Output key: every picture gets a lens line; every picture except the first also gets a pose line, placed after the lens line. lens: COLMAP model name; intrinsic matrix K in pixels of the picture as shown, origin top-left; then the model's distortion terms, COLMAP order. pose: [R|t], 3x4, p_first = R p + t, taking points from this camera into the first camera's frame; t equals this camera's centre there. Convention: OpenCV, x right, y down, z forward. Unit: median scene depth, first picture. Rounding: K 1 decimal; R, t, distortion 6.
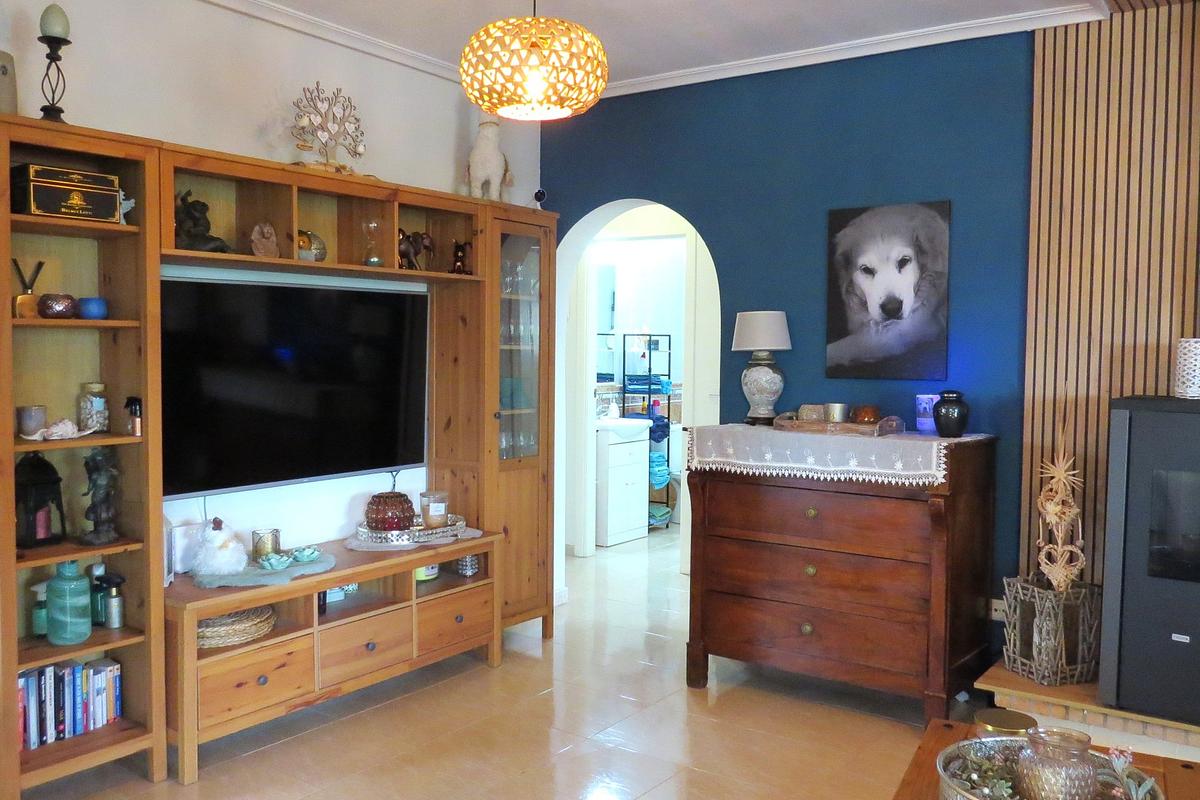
lens RADIAL K [[1028.2, 0, 596.0], [0, 1028.2, 397.8], [0, 0, 1]] dist [-0.005459, 0.003204]
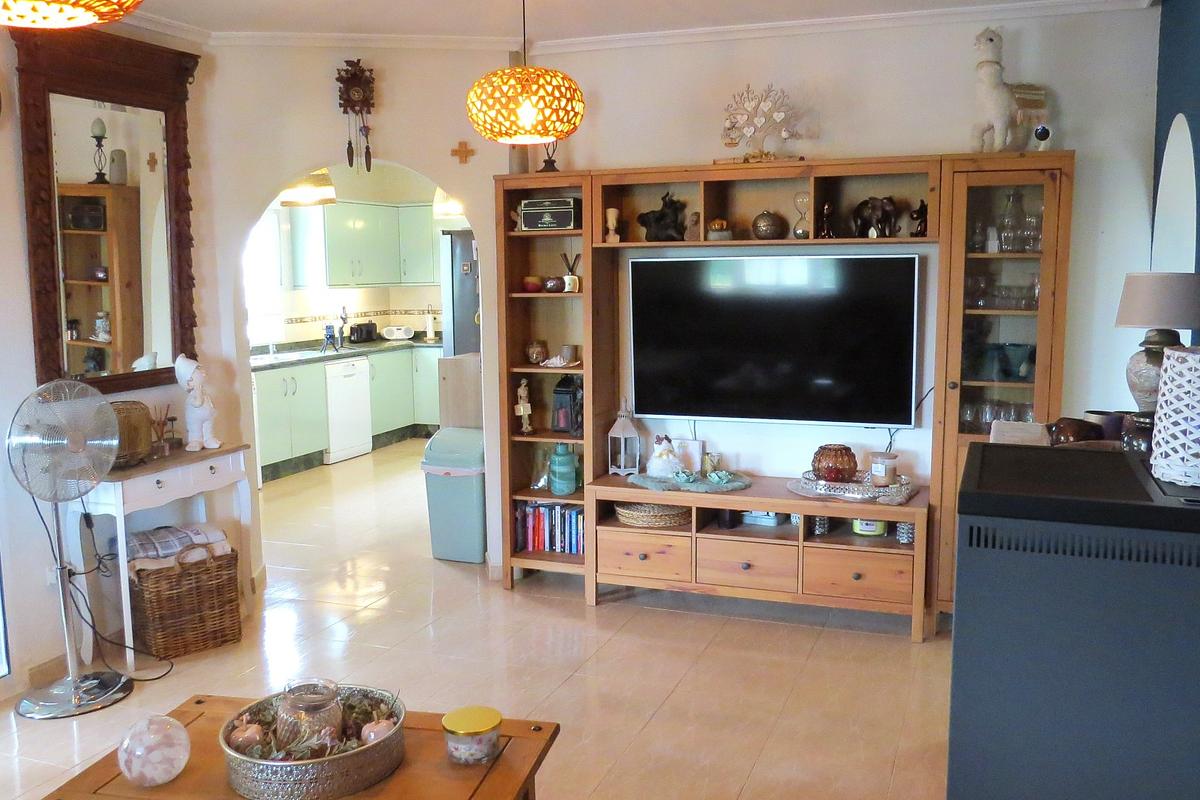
lens RADIAL K [[1028.2, 0, 596.0], [0, 1028.2, 397.8], [0, 0, 1]] dist [-0.005459, 0.003204]
pose [[0.244273, 0.111200, -0.963310, 0.879630], [-0.035585, 0.993762, 0.105692, -0.070775], [0.969053, 0.008462, 0.246706, 0.555765]]
